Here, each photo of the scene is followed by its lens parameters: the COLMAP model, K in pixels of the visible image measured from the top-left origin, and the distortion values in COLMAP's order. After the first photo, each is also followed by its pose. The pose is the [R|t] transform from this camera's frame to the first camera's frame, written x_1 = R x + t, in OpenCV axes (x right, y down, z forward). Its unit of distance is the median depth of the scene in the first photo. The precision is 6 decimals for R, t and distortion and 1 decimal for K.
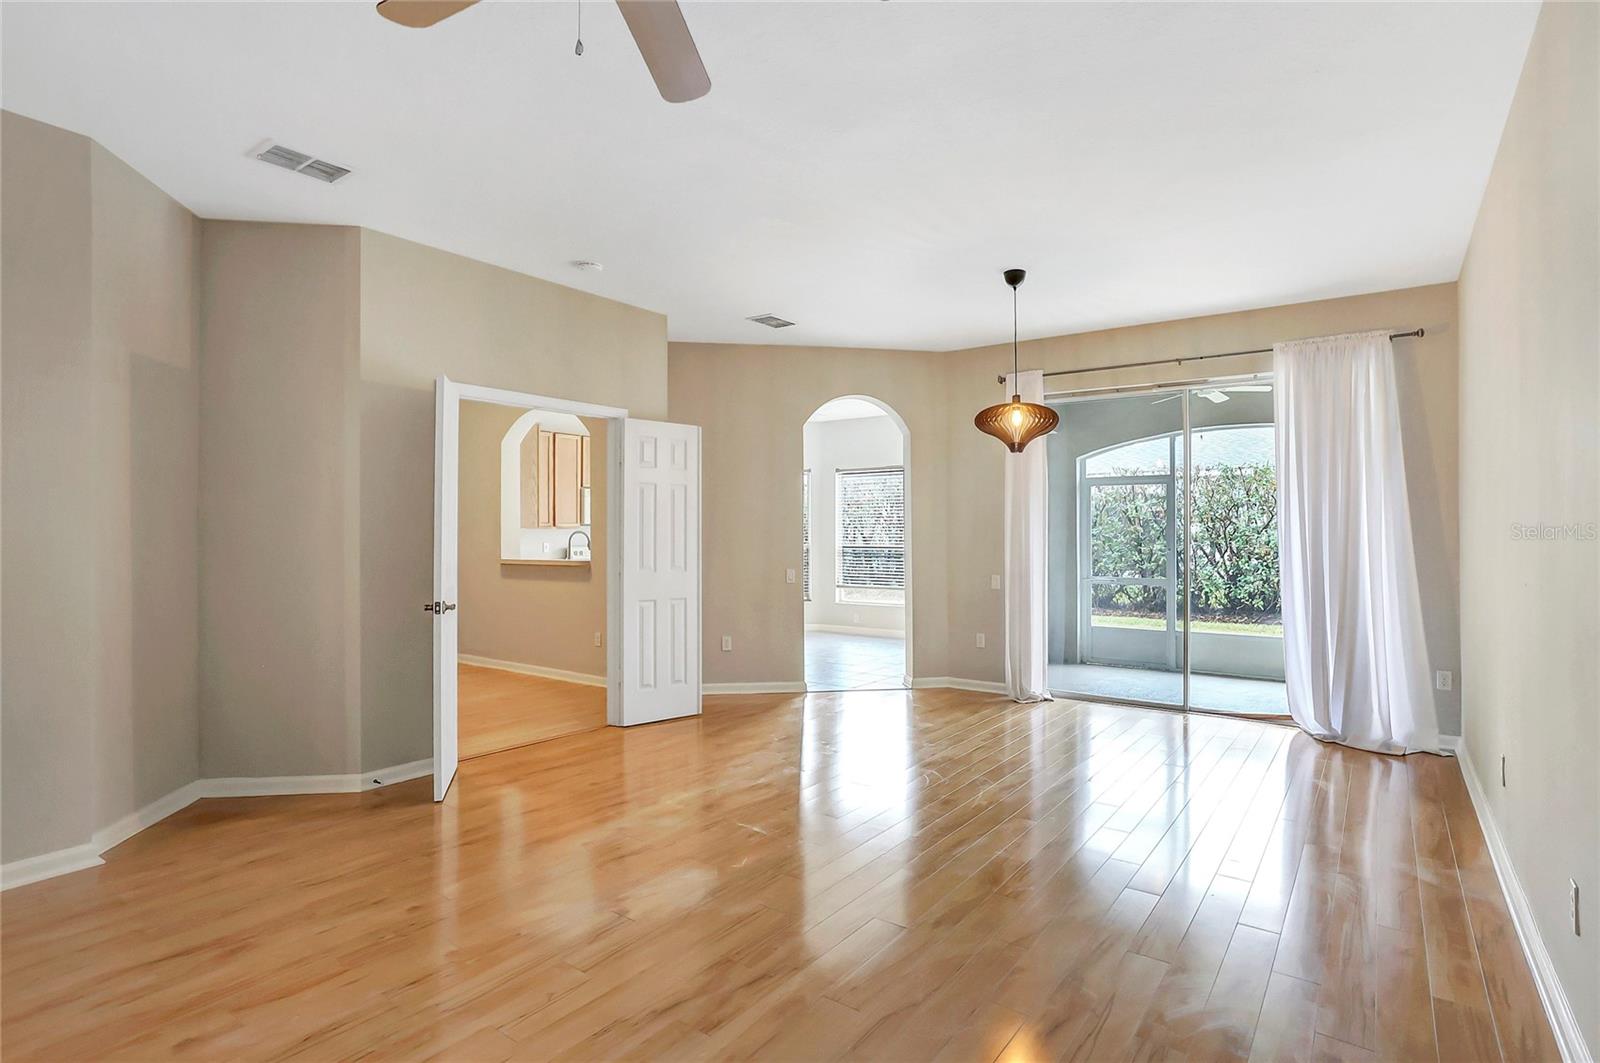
lens RADIAL K [[818.2, 0, 792.3], [0, 818.2, 525.9], [0, 0, 1]] dist [-0.014950, 0.000075]
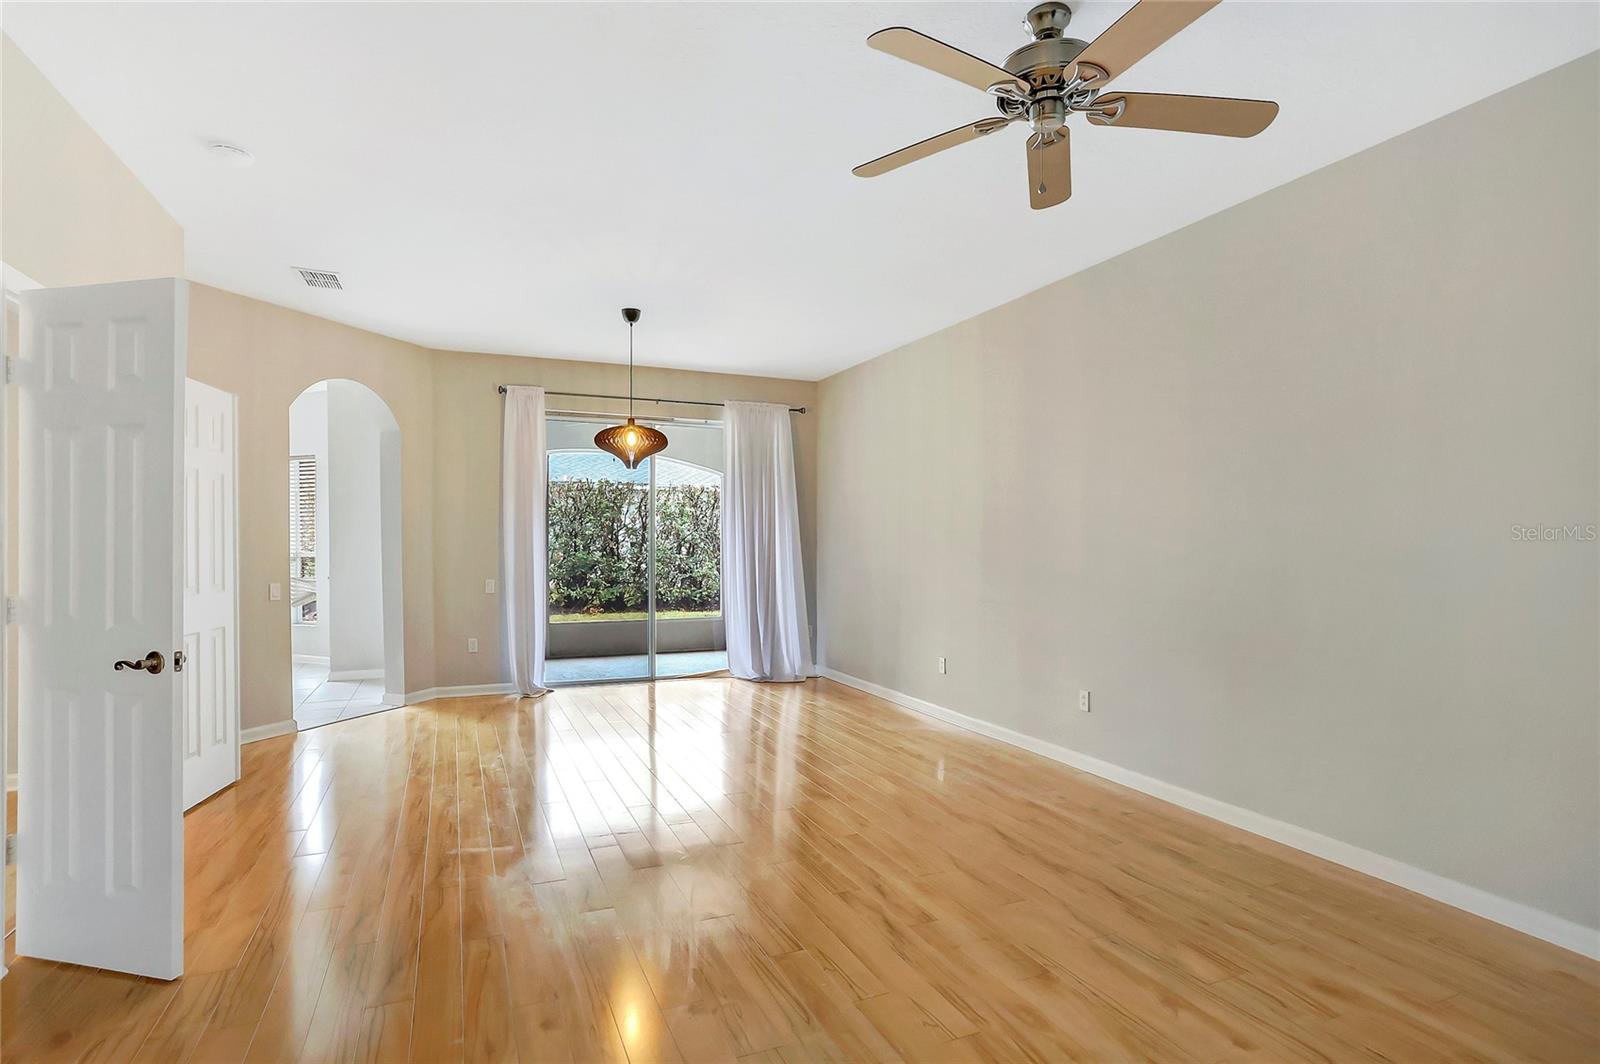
lens RADIAL K [[815.4, 0, 764.1], [0, 815.4, 535.6], [0, 0, 1]] dist [-0.016958, 0.000705]
pose [[0.526280, 0.003931, 0.850302, -0.575847], [-0.011575, 0.999930, 0.002541, -0.000661], [-0.850233, -0.011180, 0.526288, 0.230897]]
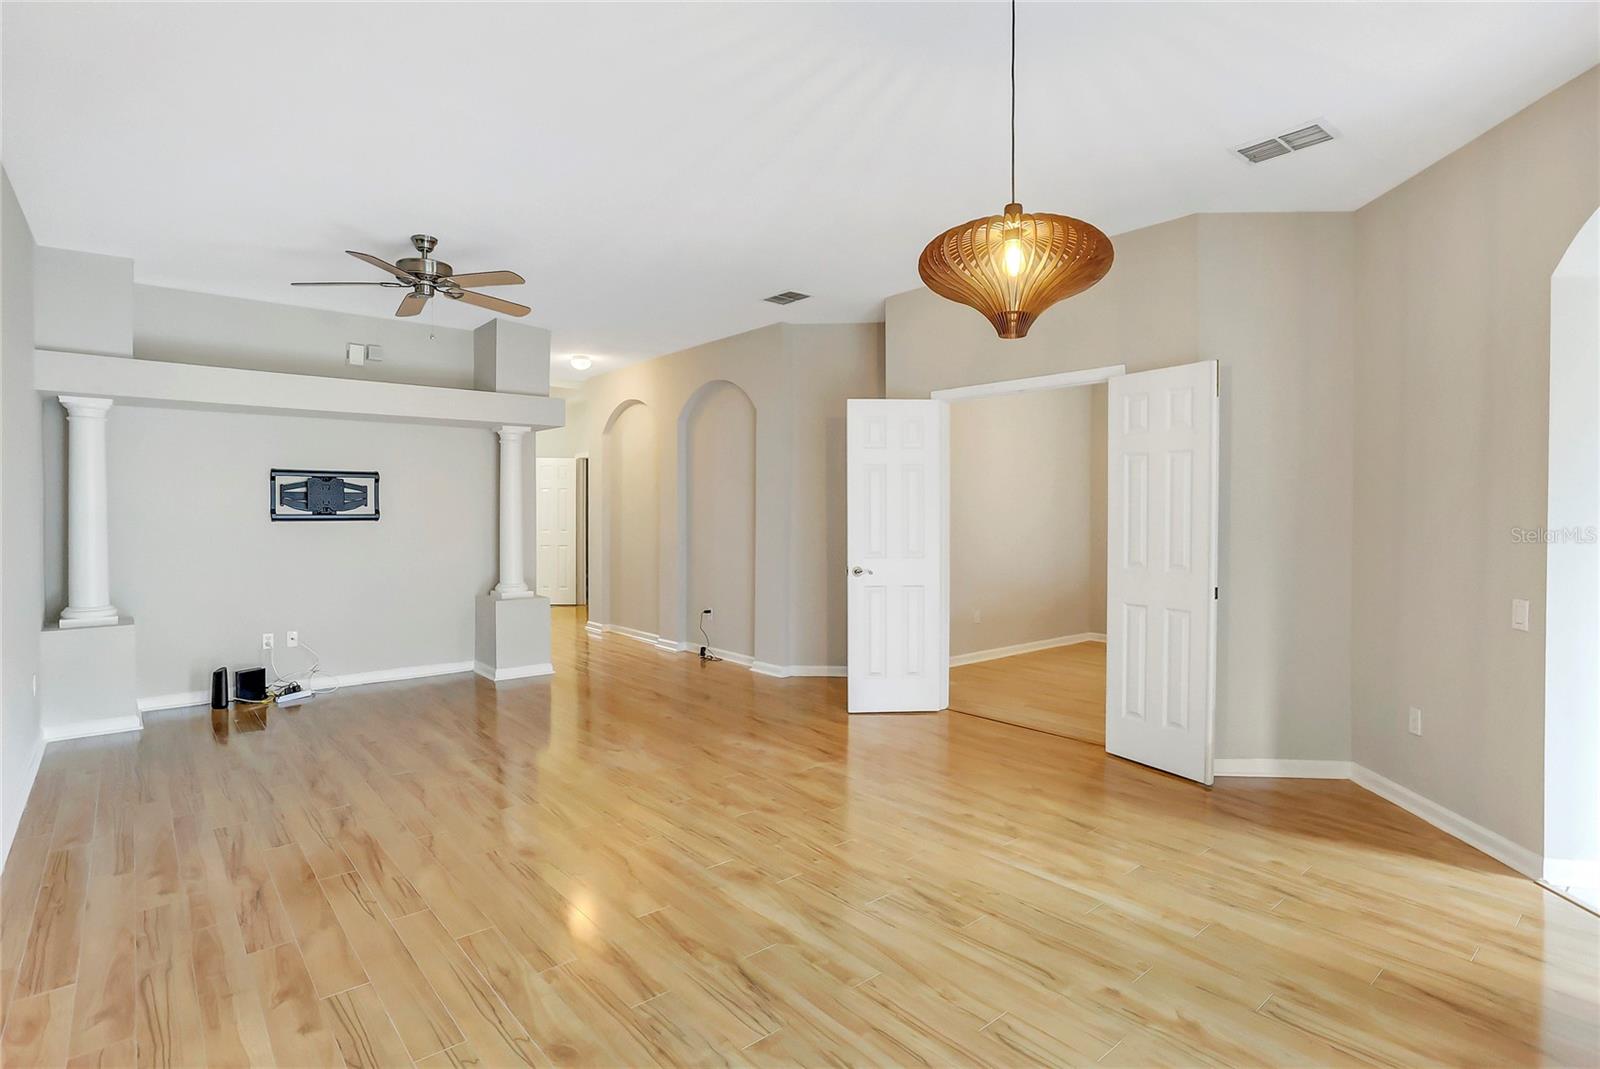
lens RADIAL K [[818.2, 0, 792.3], [0, 818.2, 528.9], [0, 0, 1]] dist [-0.014950, 0.000075]
pose [[-0.233433, 0.013594, -0.972278, 0.709709], [0.006521, 0.999902, 0.012414, 0.008256], [0.972351, -0.003442, -0.233499, 0.950095]]
